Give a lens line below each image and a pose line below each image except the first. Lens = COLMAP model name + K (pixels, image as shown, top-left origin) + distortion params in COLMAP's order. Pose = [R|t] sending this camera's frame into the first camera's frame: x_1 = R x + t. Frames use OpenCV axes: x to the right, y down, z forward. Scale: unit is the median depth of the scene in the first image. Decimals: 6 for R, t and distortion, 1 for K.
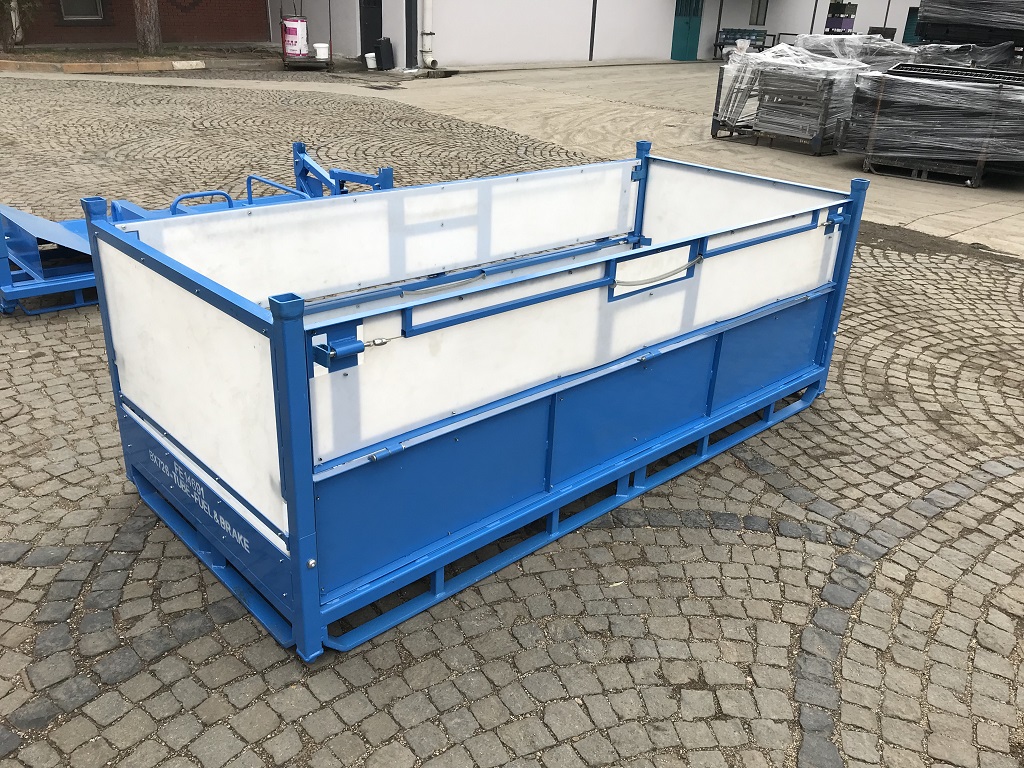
lens RADIAL K [[842.4, 0, 513.6], [0, 842.4, 380.2], [0, 0, 1]] dist [-0.001475, 0.022920]
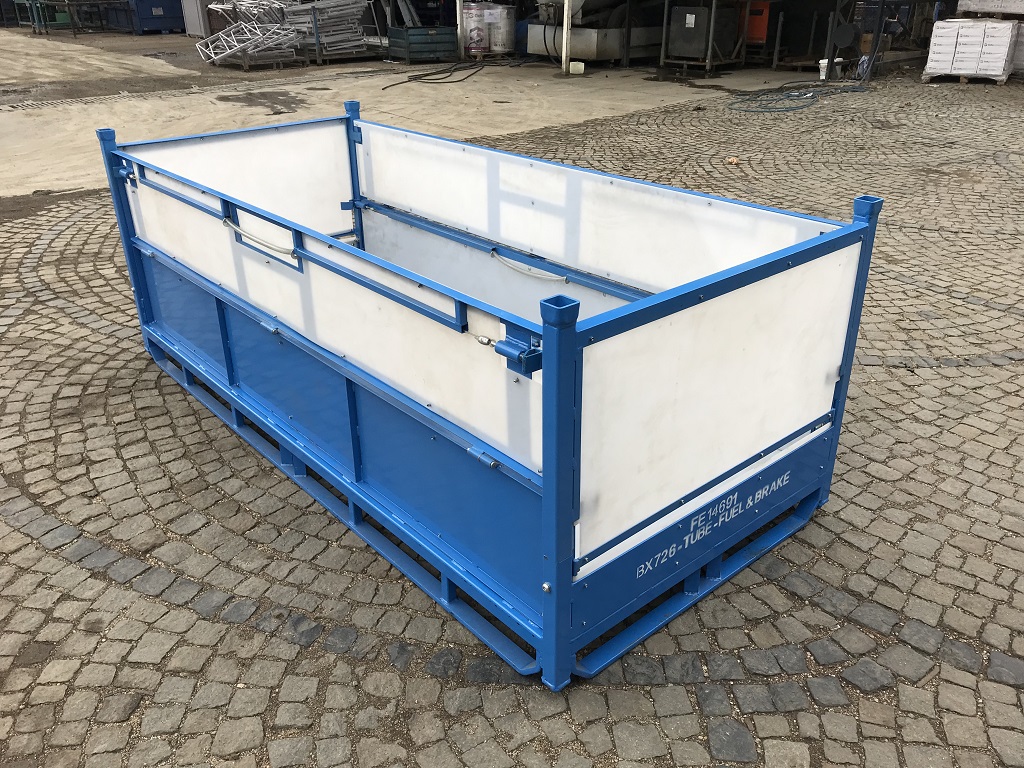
lens RADIAL K [[842.4, 0, 513.6], [0, 842.4, 380.2], [0, 0, 1]] dist [-0.001475, 0.022920]
pose [[0.041543, -0.477918, 0.877422, -0.878427], [0.416401, 0.806561, 0.419606, -0.361938], [-0.908231, 0.347928, 0.232512, 0.741328]]
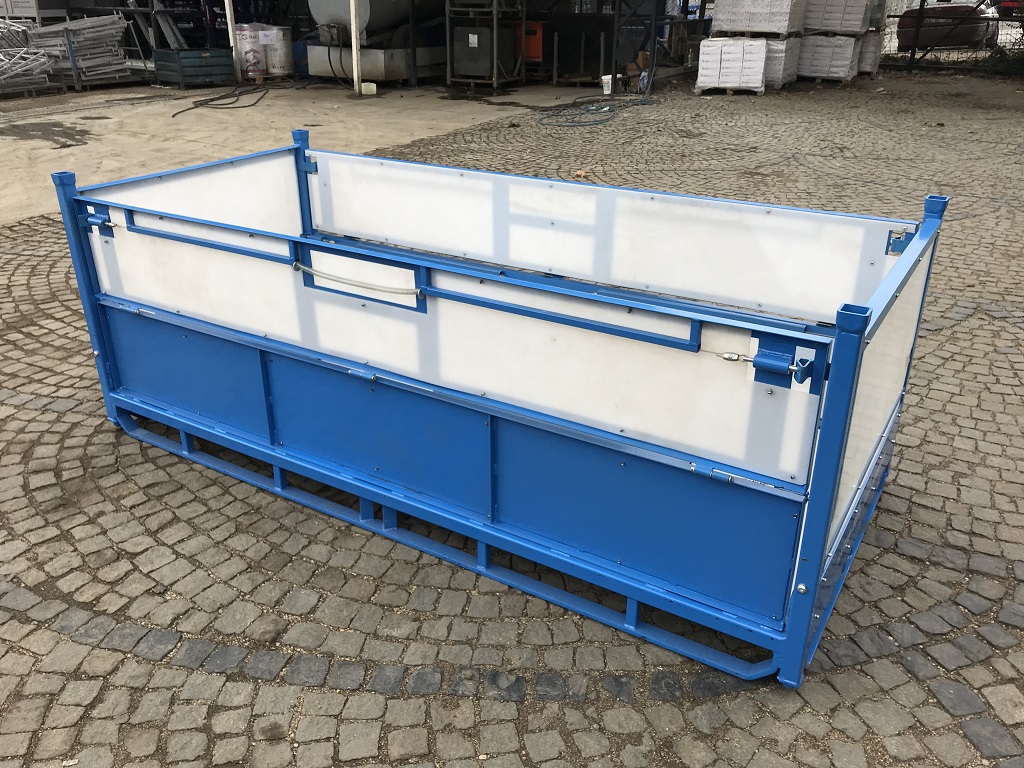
lens RADIAL K [[842.4, 0, 513.6], [0, 842.4, 380.2], [0, 0, 1]] dist [-0.001475, 0.022920]
pose [[-0.256029, -0.447336, 0.856936, -0.830932], [0.384263, 0.766337, 0.514849, -0.500058], [-0.887013, 0.461105, -0.024310, 1.043706]]
